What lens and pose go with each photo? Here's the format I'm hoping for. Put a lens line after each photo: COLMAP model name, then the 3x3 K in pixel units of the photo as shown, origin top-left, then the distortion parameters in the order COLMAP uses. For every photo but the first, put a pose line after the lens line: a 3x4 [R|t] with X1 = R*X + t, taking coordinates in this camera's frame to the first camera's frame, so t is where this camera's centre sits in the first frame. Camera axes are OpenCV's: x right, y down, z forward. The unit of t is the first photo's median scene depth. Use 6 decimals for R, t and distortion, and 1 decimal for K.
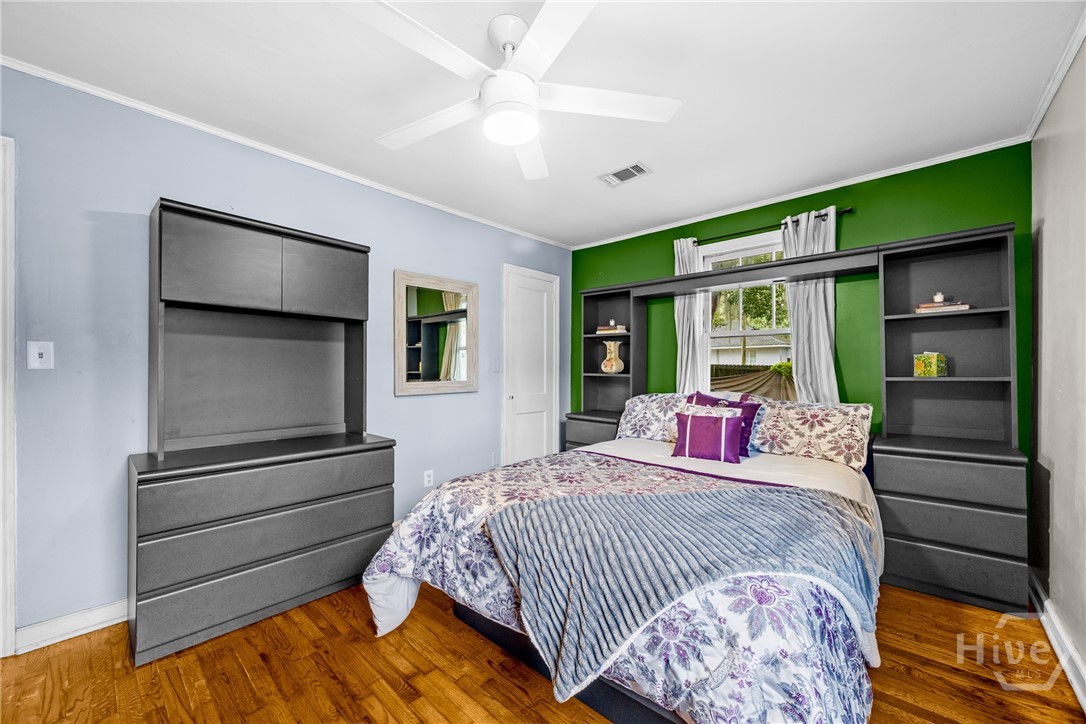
lens RADIAL K [[419.8, 0, 540.6], [0, 419.8, 367.5], [0, 0, 1]] dist [-0.008770, 0.000014]
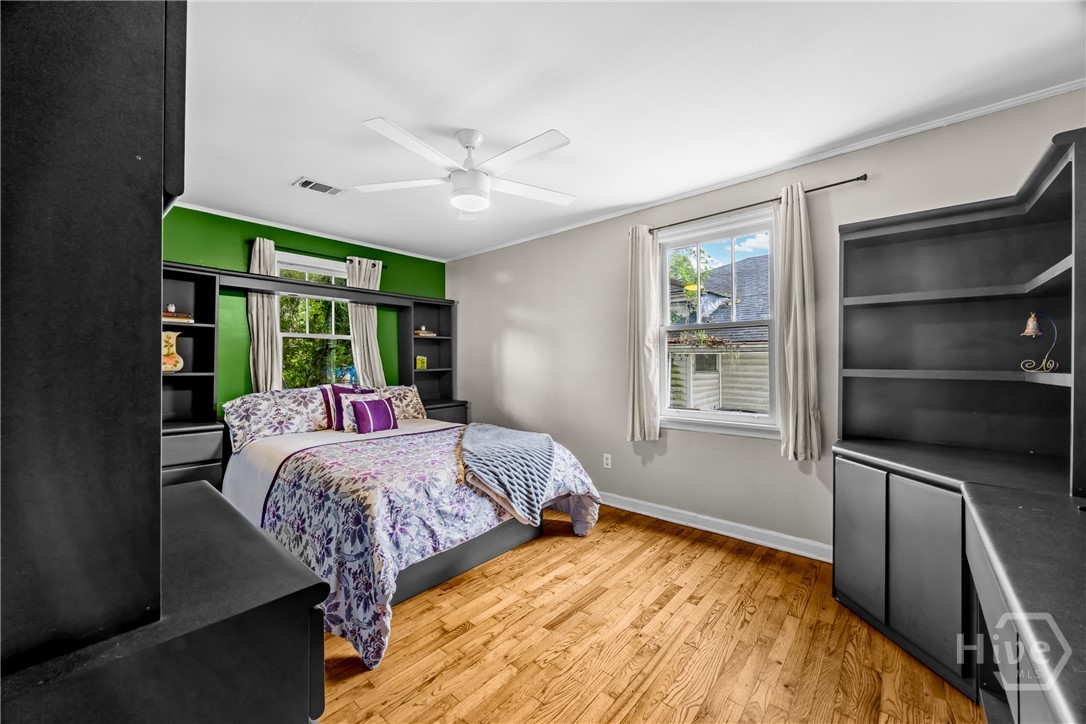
lens RADIAL K [[409.9, 0, 539.3], [0, 409.9, 359.2], [0, 0, 1]] dist [-0.006556, 0.000033]
pose [[-0.024786, 0.003779, 0.999686, -0.812909], [-0.007037, 0.999967, -0.003954, -0.015506], [-0.999668, -0.007133, -0.024759, 0.420617]]
